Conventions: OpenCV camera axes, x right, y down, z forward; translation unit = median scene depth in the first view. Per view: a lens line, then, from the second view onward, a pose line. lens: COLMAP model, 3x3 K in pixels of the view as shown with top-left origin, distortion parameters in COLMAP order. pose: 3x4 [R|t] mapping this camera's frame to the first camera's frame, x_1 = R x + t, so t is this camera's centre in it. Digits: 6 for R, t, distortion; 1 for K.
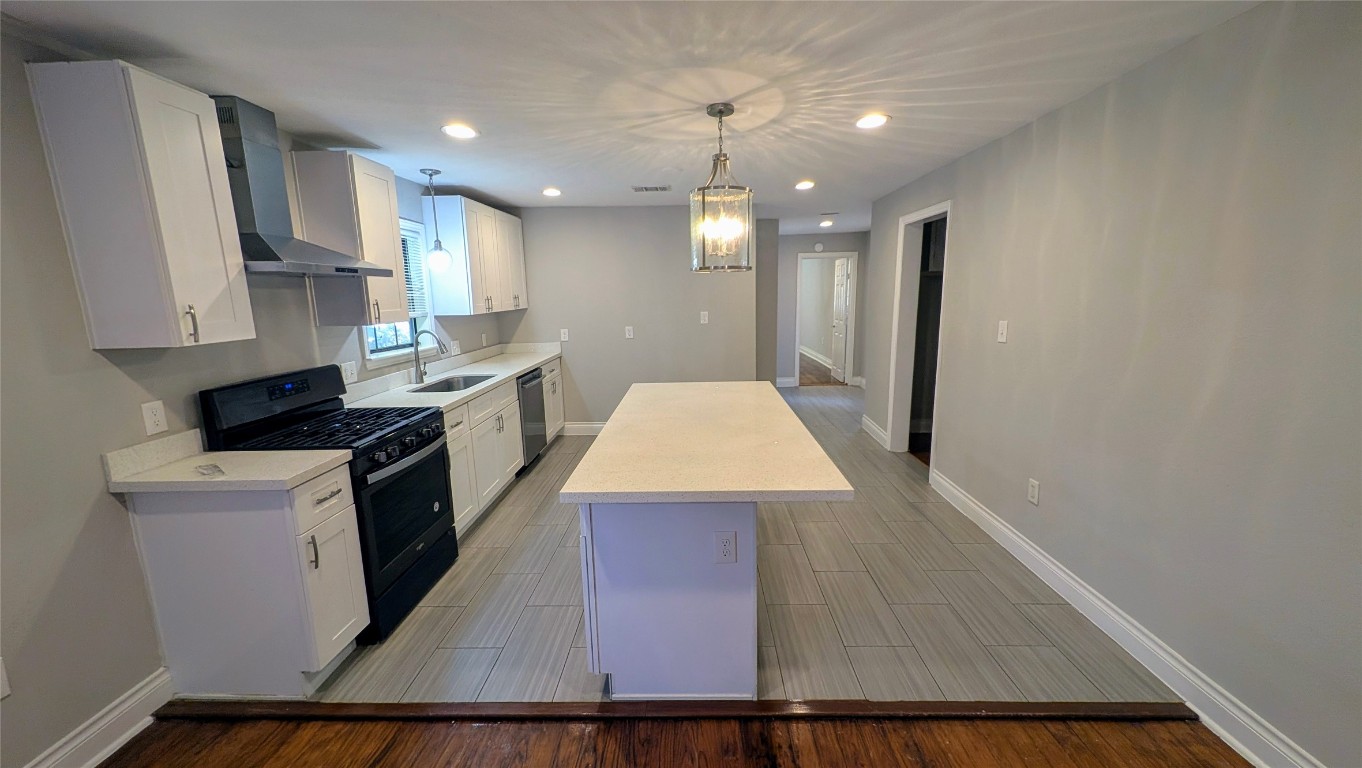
lens RADIAL K [[513.1, 0, 684.0], [0, 513.1, 377.5], [0, 0, 1]] dist [0.007329, -0.000765]
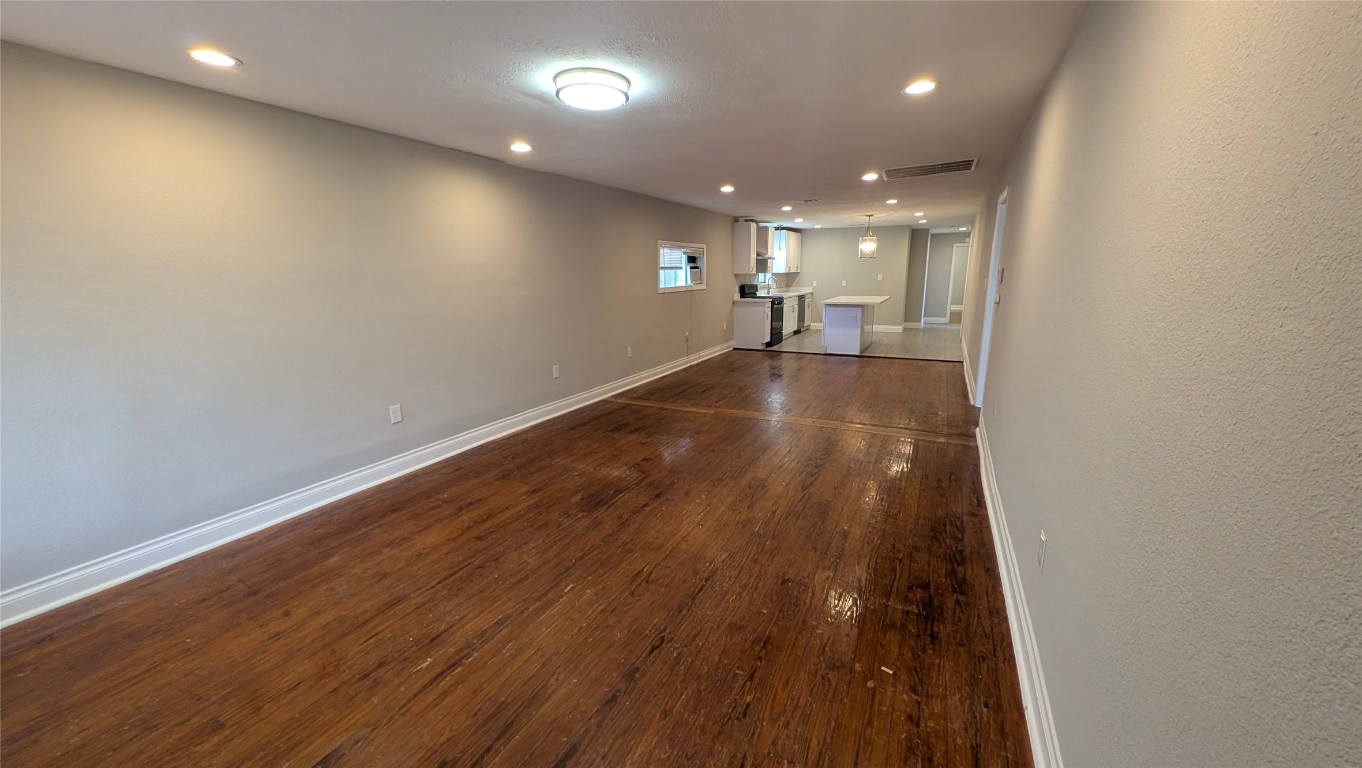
lens RADIAL K [[513.1, 0, 685.0], [0, 513.1, 377.6], [0, 0, 1]] dist [0.007329, -0.000765]
pose [[0.904542, 0.096313, -0.415365, 0.454043], [-0.078036, 0.995095, 0.060799, 0.462232], [0.419183, -0.022582, 0.907621, -2.573111]]
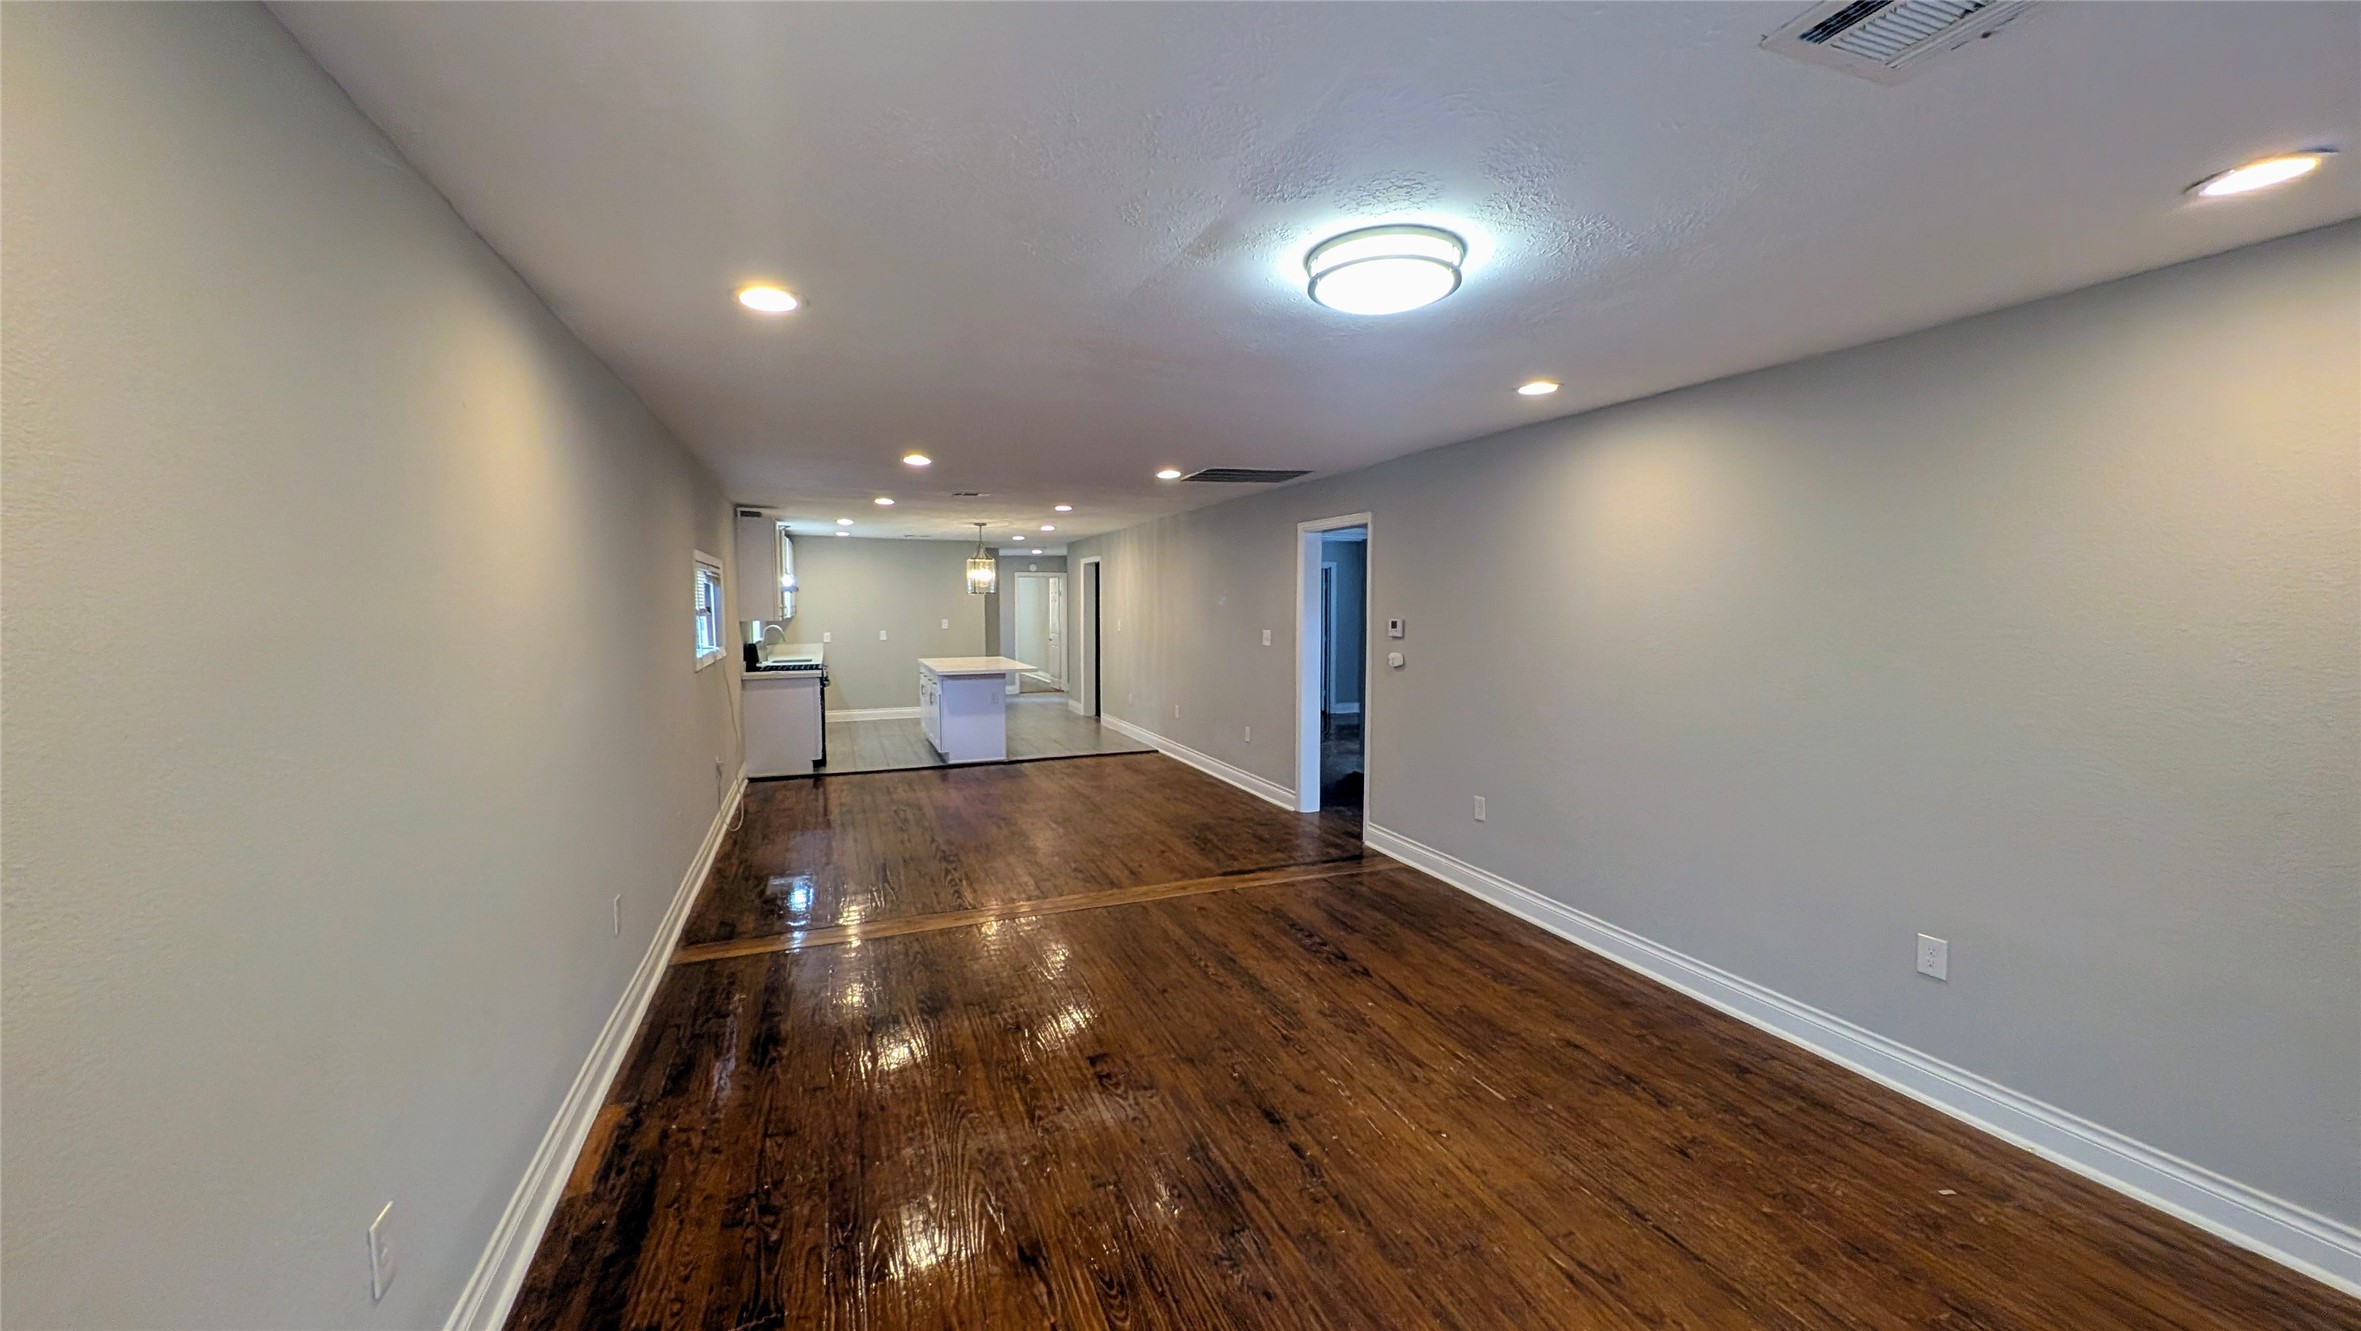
lens RADIAL K [[889.4, 0, 1179.8], [0, 889.4, 661.2], [0, 0, 1]] dist [0.007329, -0.000765]
pose [[0.919365, -0.006488, 0.393351, -0.563276], [0.048714, 0.994046, -0.097463, 0.418935], [-0.390377, 0.108766, 0.914208, -2.389553]]
